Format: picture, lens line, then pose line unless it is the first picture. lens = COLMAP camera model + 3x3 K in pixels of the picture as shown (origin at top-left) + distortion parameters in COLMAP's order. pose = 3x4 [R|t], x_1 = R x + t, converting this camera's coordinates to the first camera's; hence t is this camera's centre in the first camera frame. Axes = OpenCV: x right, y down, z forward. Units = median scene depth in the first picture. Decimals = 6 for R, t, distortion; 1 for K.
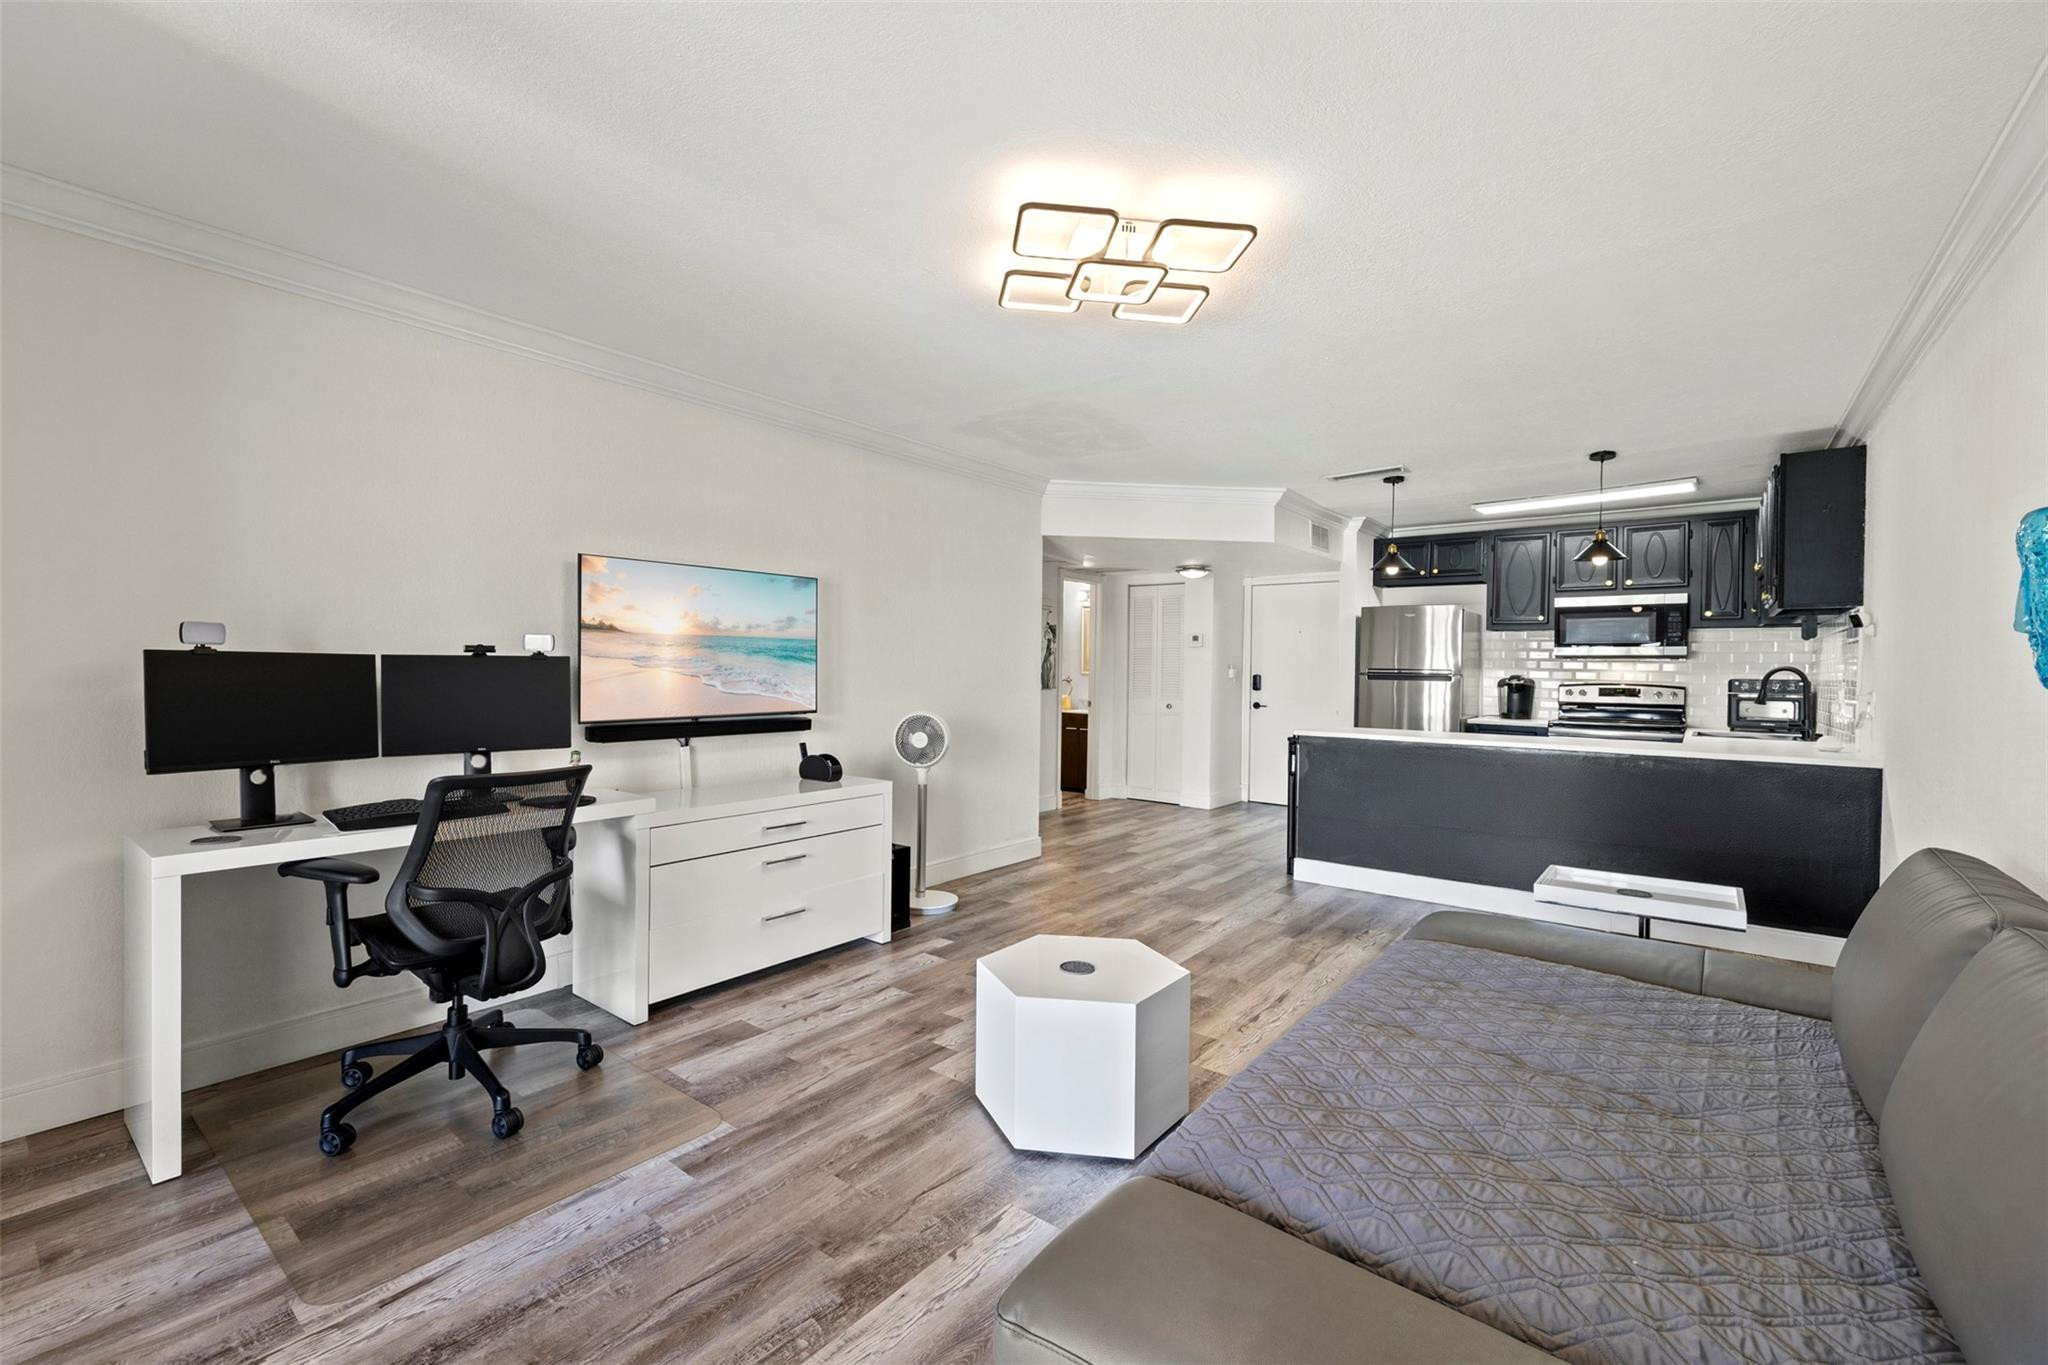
lens RADIAL K [[871.2, 0, 993.1], [0, 871.2, 679.8], [0, 0, 1]] dist [0.002423, -0.001183]
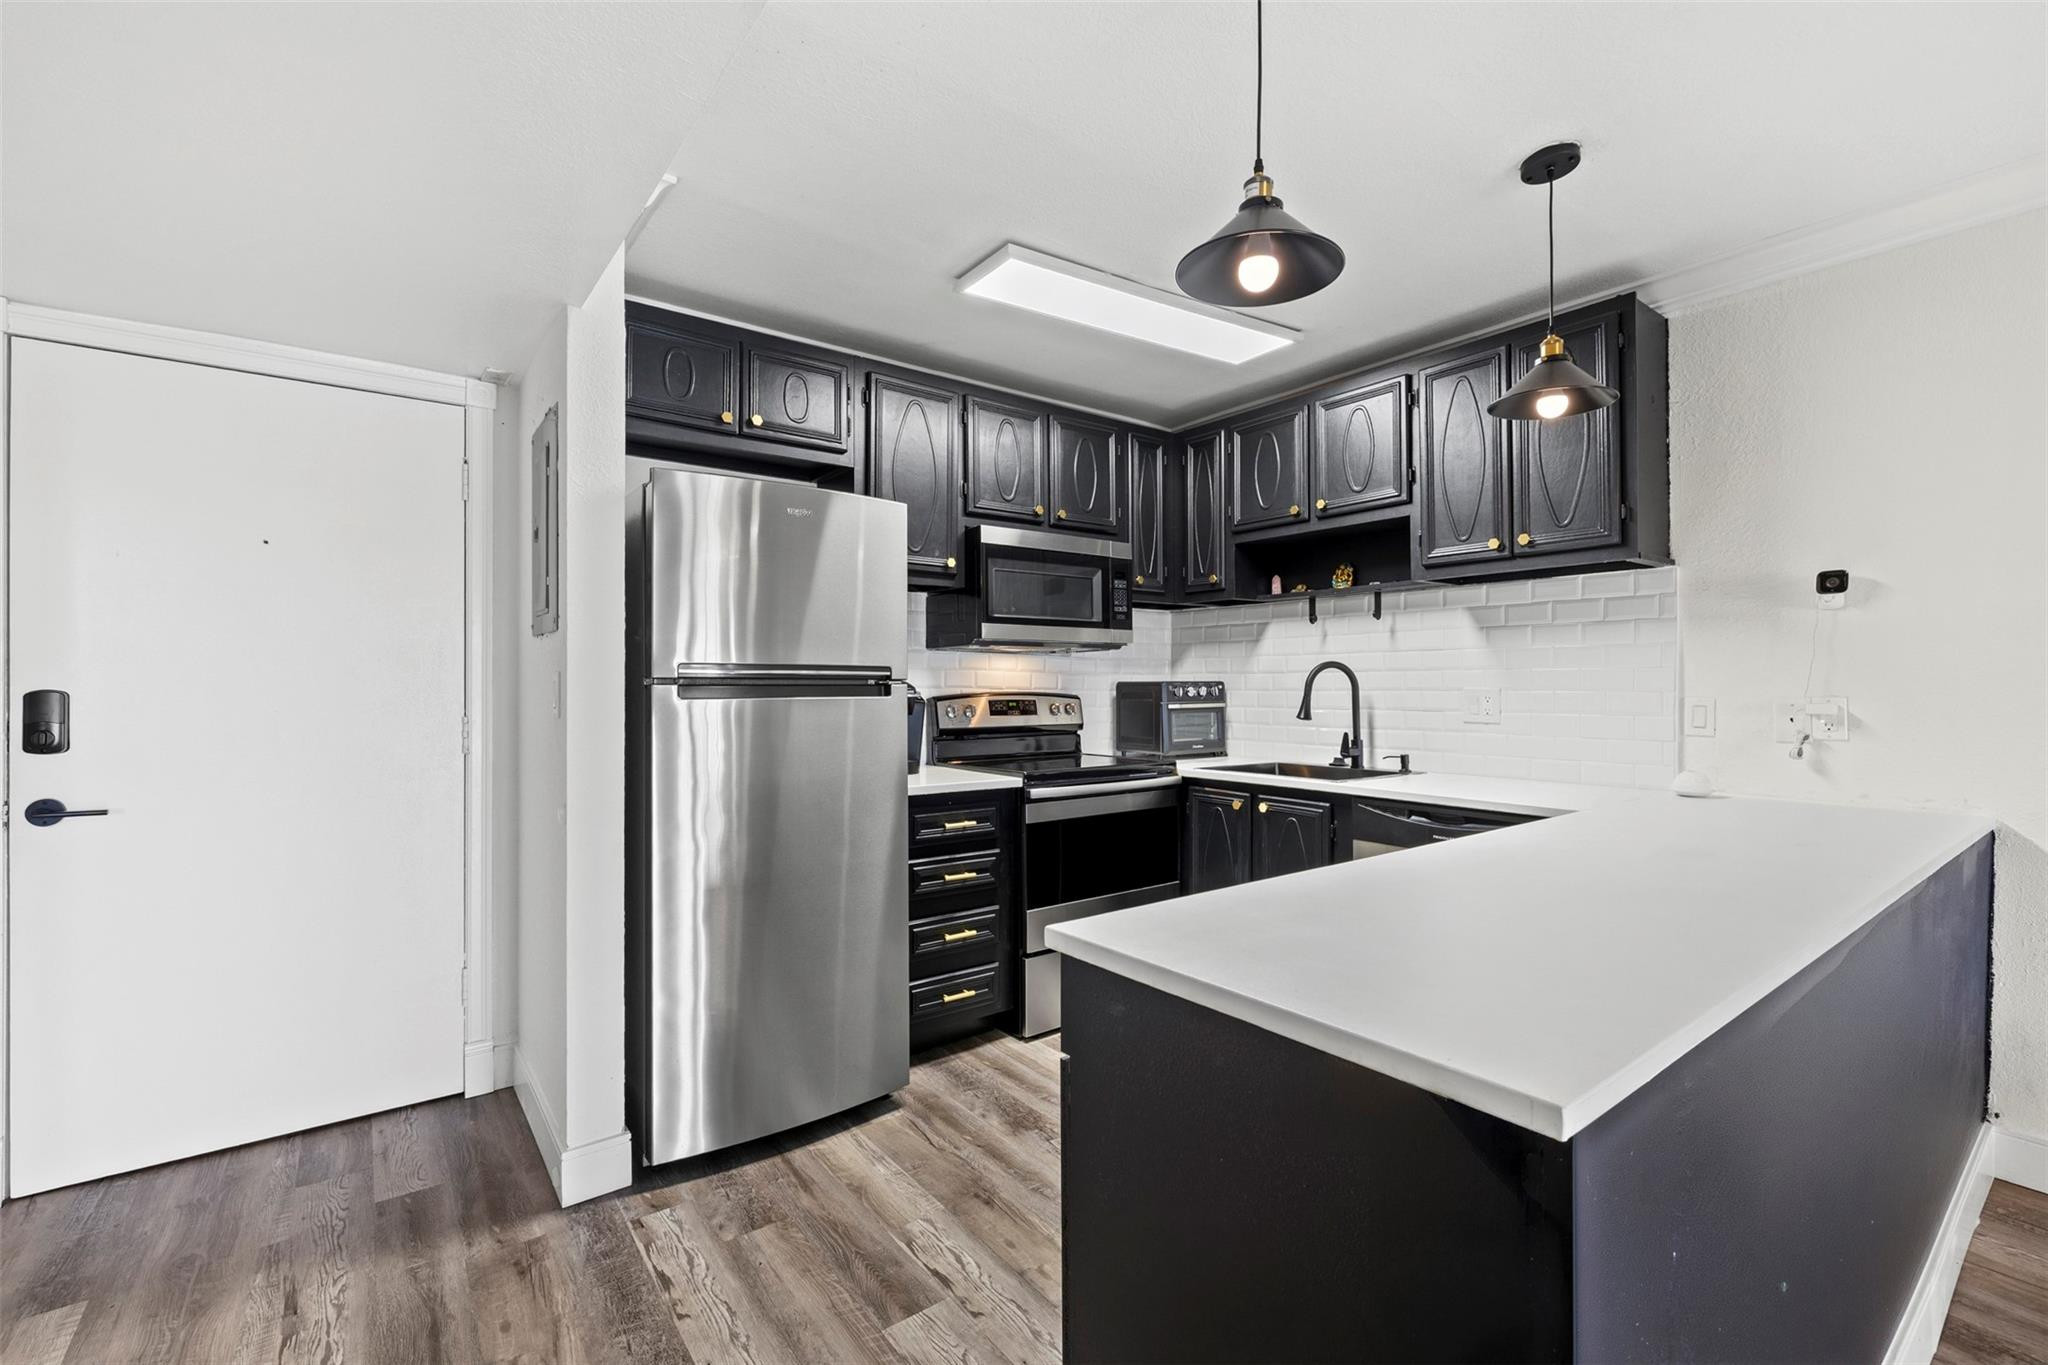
lens RADIAL K [[871.2, 0, 1020.0], [0, 871.2, 677.0], [0, 0, 1]] dist [0.002423, -0.001183]
pose [[0.245492, -0.007581, 0.969369, 0.164113], [0.016646, 0.999855, 0.003604, -0.007971], [-0.969256, 0.015251, 0.245582, 0.856654]]
